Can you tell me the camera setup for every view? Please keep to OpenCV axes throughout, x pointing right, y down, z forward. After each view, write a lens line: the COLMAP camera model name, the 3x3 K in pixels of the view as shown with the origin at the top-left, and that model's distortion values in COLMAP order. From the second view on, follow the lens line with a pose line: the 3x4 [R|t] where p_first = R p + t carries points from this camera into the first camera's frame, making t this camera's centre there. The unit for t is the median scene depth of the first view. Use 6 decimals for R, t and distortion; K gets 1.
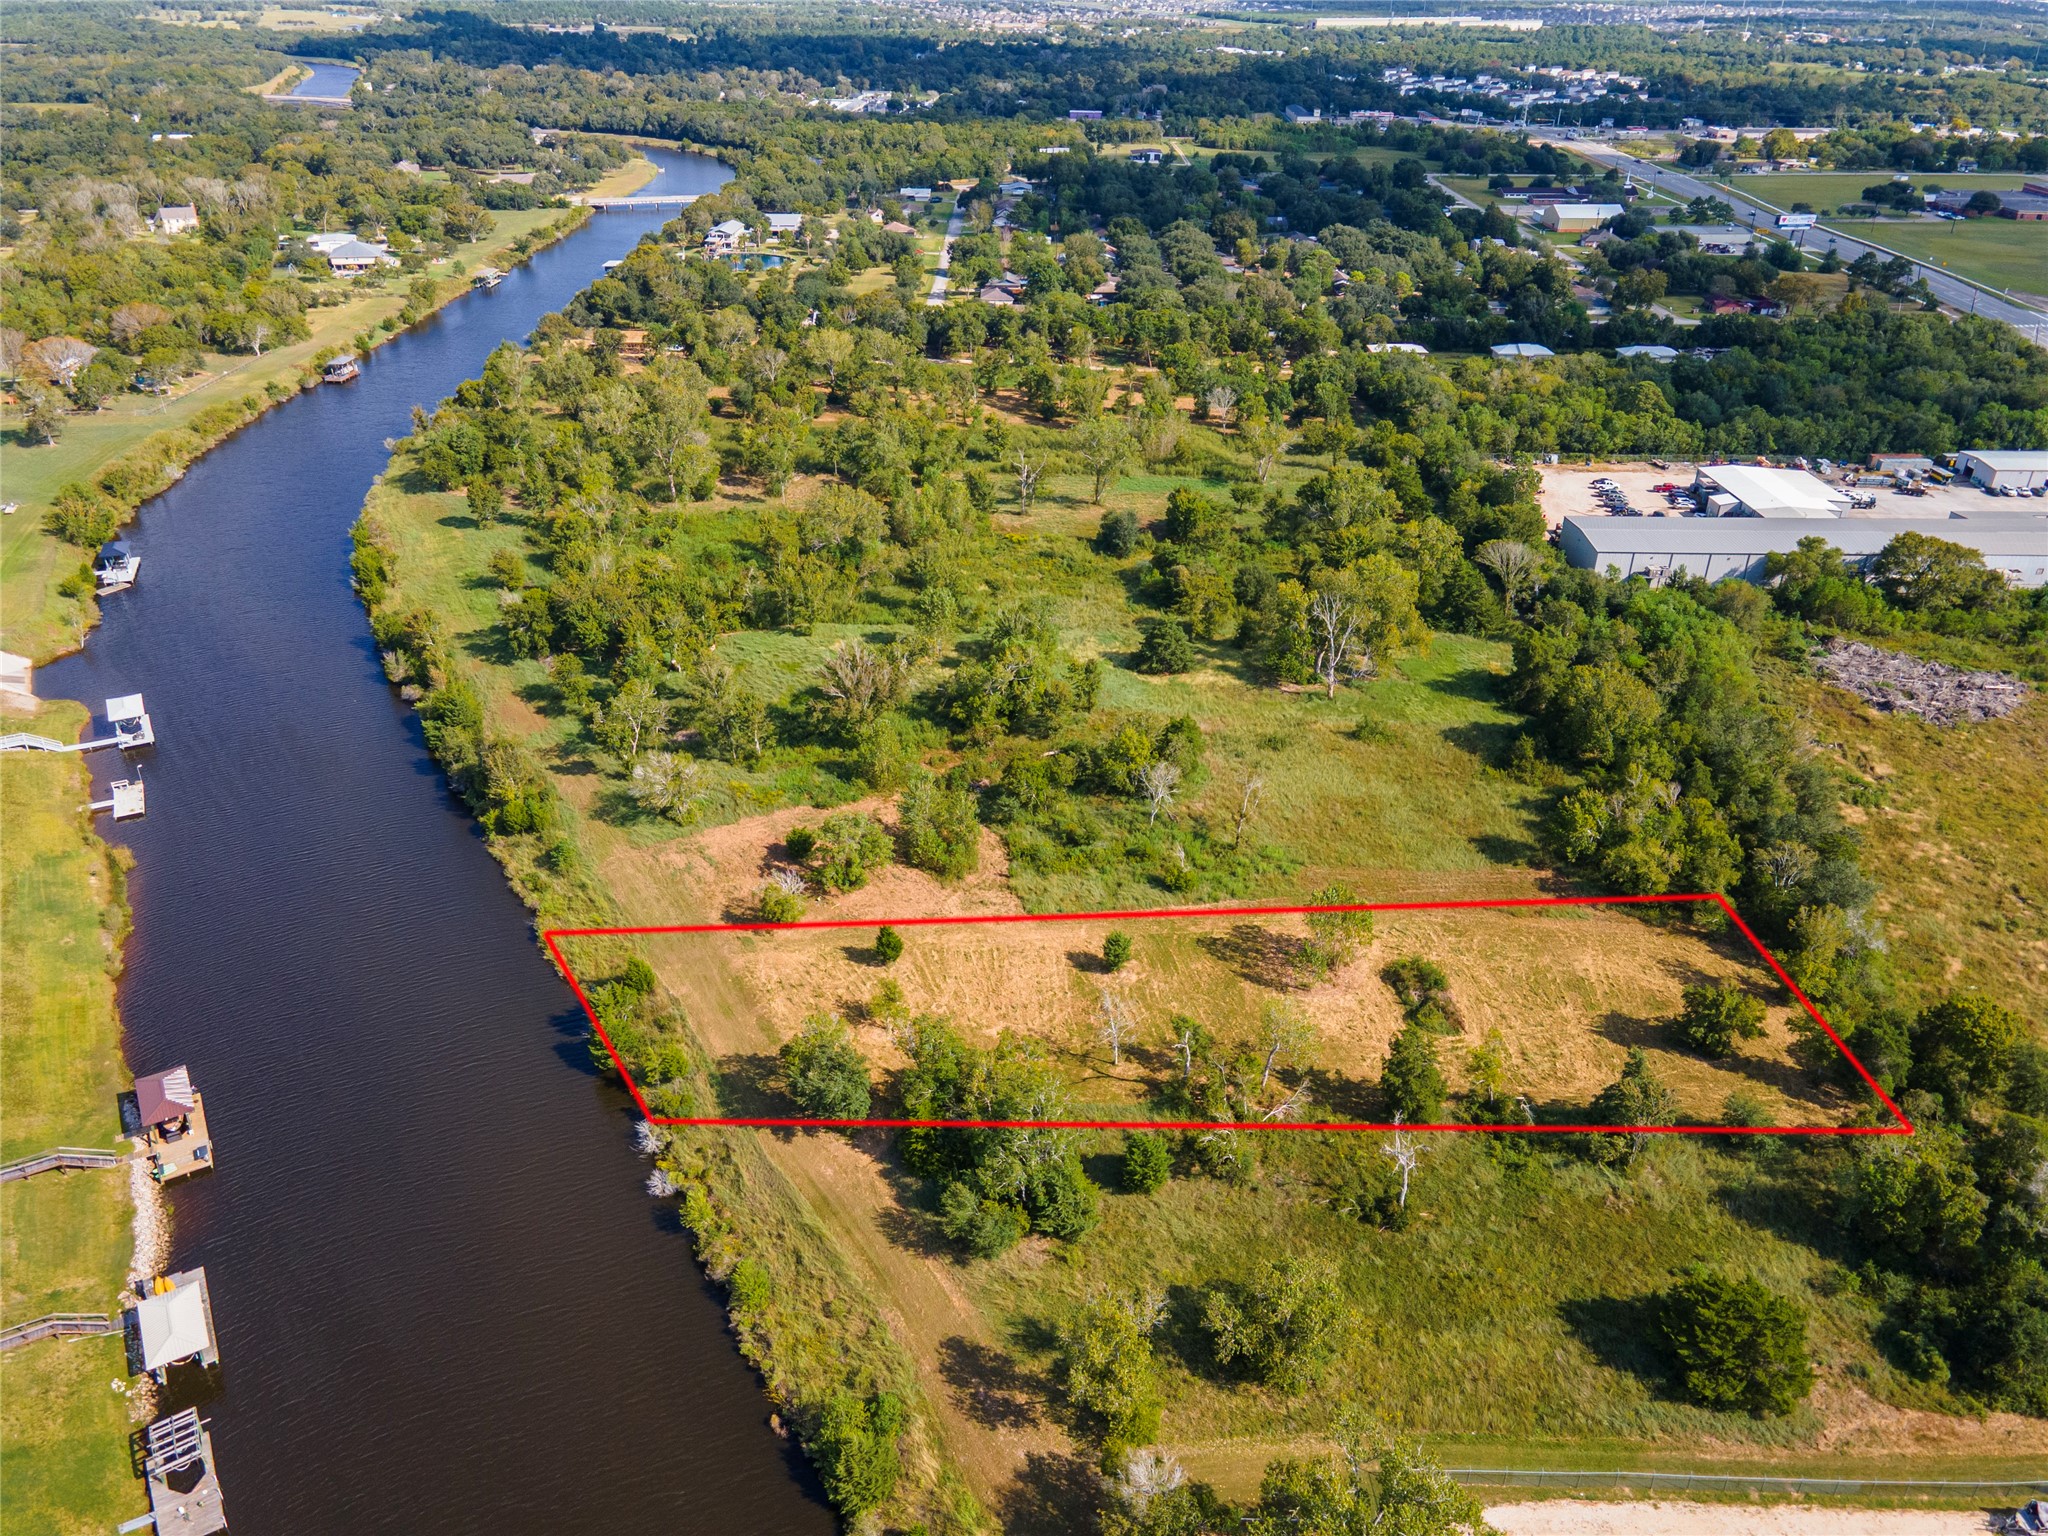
lens RADIAL K [[1541.1, 0, 995.5], [0, 1541.1, 767.8], [0, 0, 1]] dist [0.017910, 0.057058]
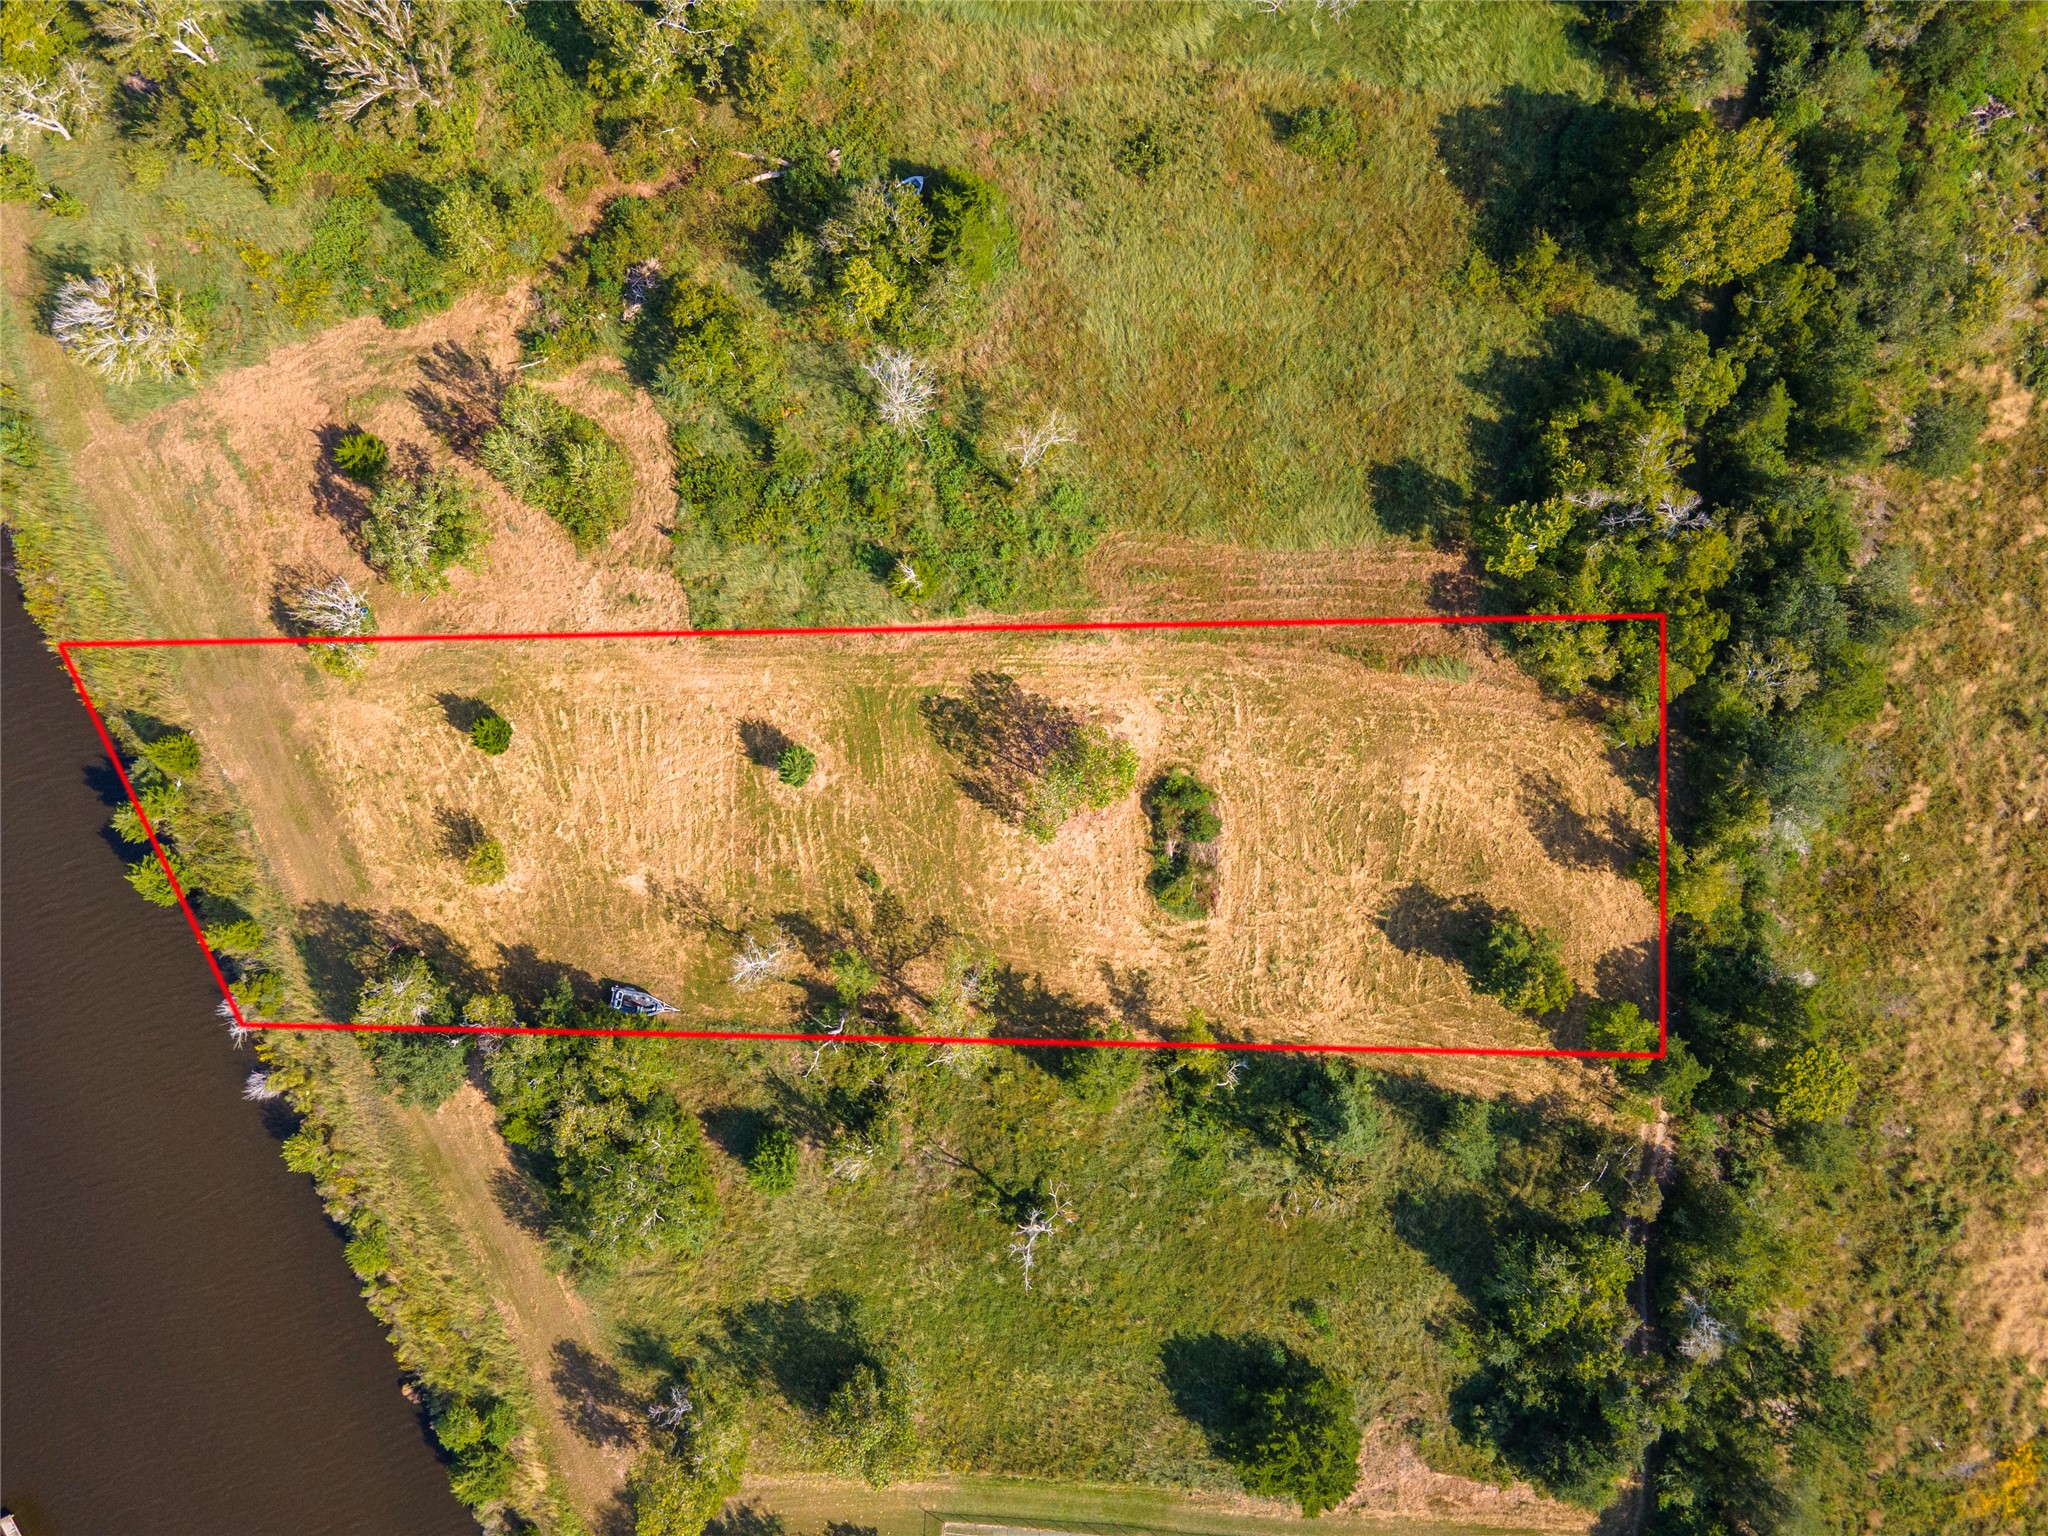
lens RADIAL K [[1541.1, 0, 995.5], [0, 1541.1, 767.8], [0, 0, 1]] dist [0.017910, 0.057058]
pose [[0.997915, 0.061872, -0.018372, 0.226978], [-0.013049, 0.472193, 0.881399, -0.650699], [0.063209, -0.879321, 0.472016, 0.772077]]
